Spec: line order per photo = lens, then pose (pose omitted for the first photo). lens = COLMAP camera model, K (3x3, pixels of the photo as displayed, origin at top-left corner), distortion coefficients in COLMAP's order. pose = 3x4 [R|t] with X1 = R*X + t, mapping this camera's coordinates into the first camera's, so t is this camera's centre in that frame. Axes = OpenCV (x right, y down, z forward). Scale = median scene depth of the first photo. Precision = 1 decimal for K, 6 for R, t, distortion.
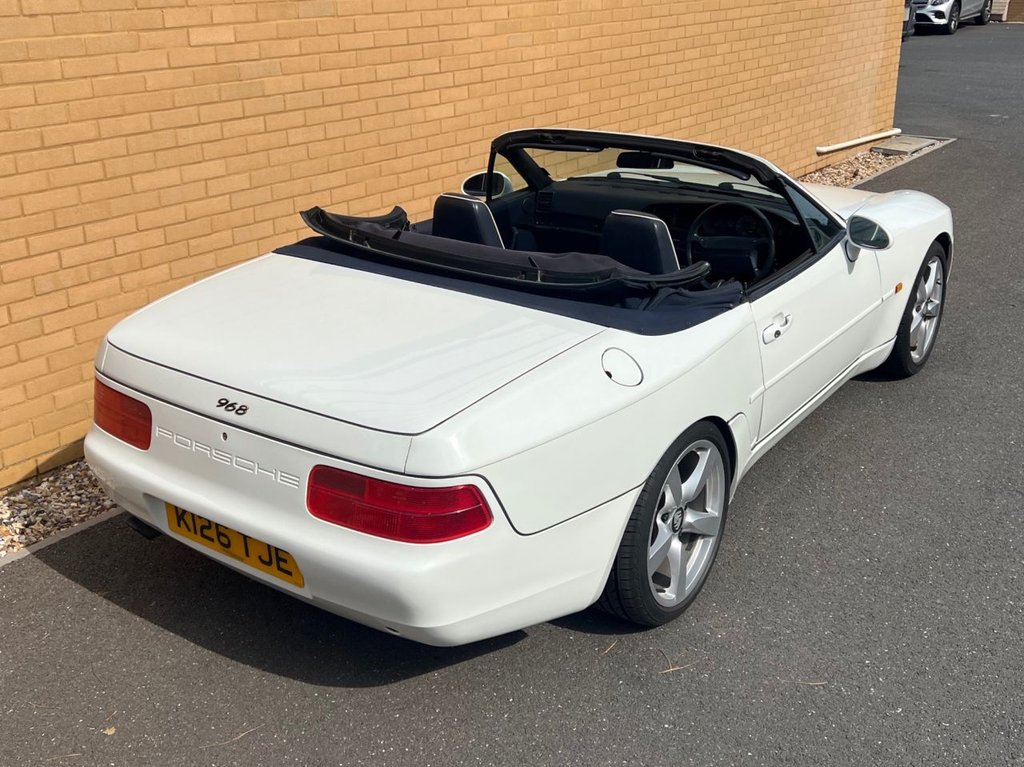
lens RADIAL K [[1100.5, 0, 532.7], [0, 1100.5, 328.9], [0, 0, 1]] dist [0.126370, -0.293358]
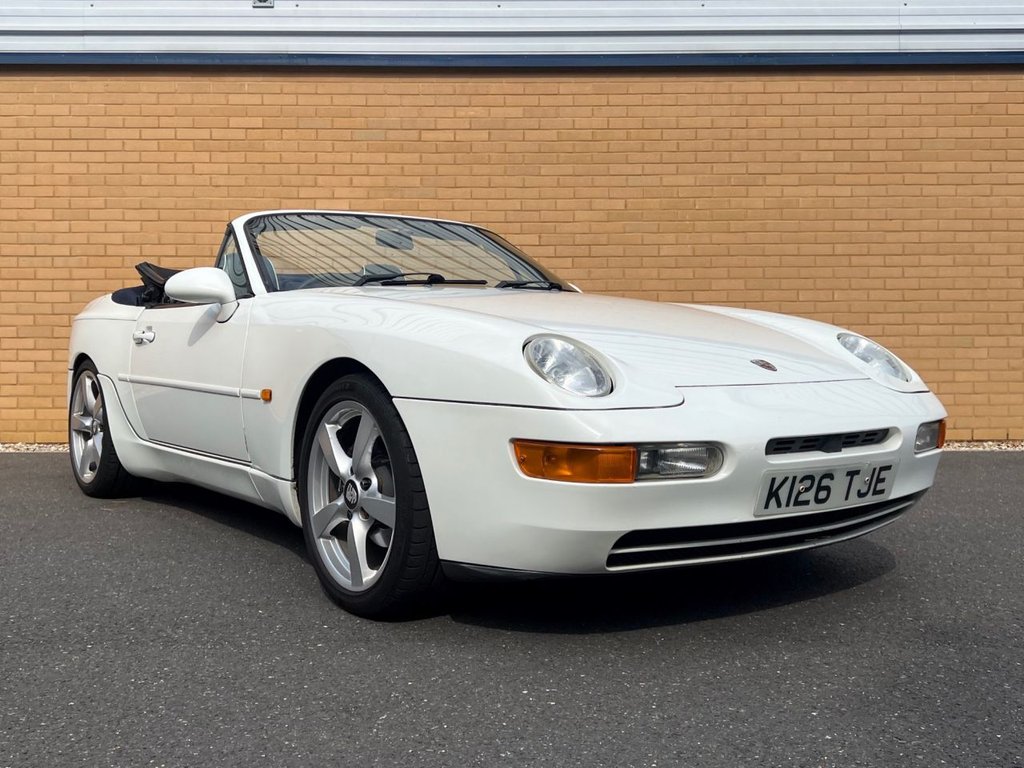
lens RADIAL K [[1038.8, 0, 484.3], [0, 1038.8, 348.2], [0, 0, 1]] dist [0.119526, -0.260493]
pose [[0.611101, 0.015743, -0.791396, 1.000118], [-0.261731, 0.947584, -0.183254, 0.148312], [0.747029, 0.319120, 0.583190, 0.324108]]
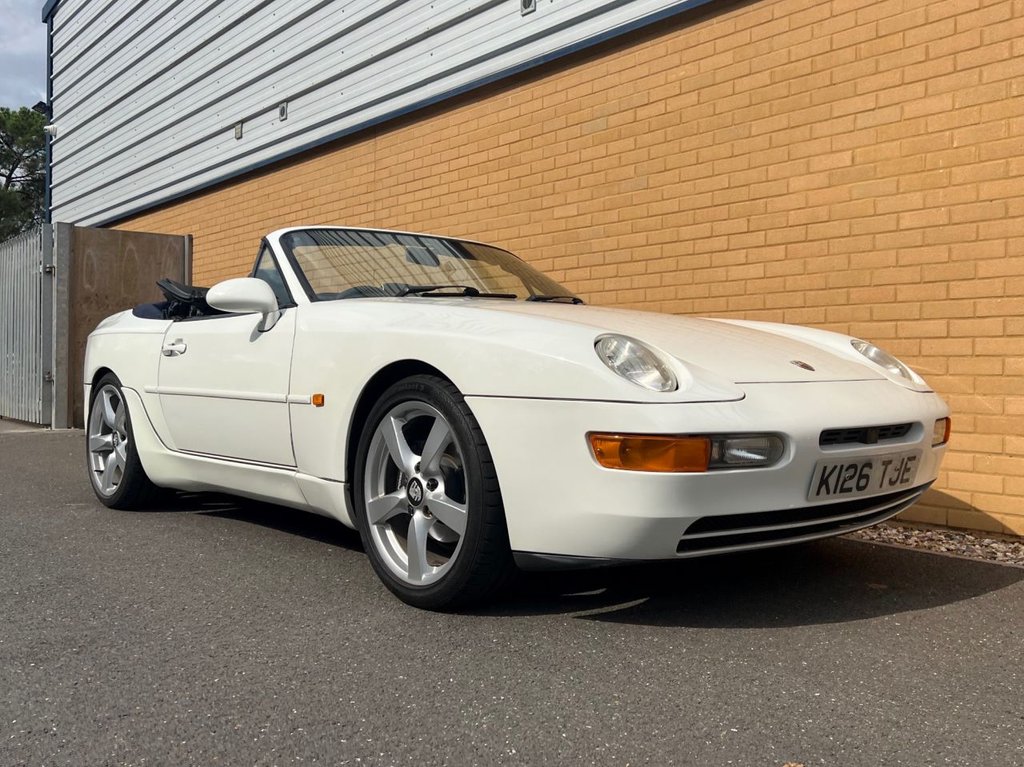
lens RADIAL K [[986.7, 0, 543.4], [0, 986.7, 368.5], [0, 0, 1]] dist [0.101499, -0.208807]
pose [[-0.235891, 0.009695, -0.971731, 0.934013], [-0.320153, 0.943350, 0.087131, -0.162421], [0.917528, 0.331656, -0.219424, 1.254515]]
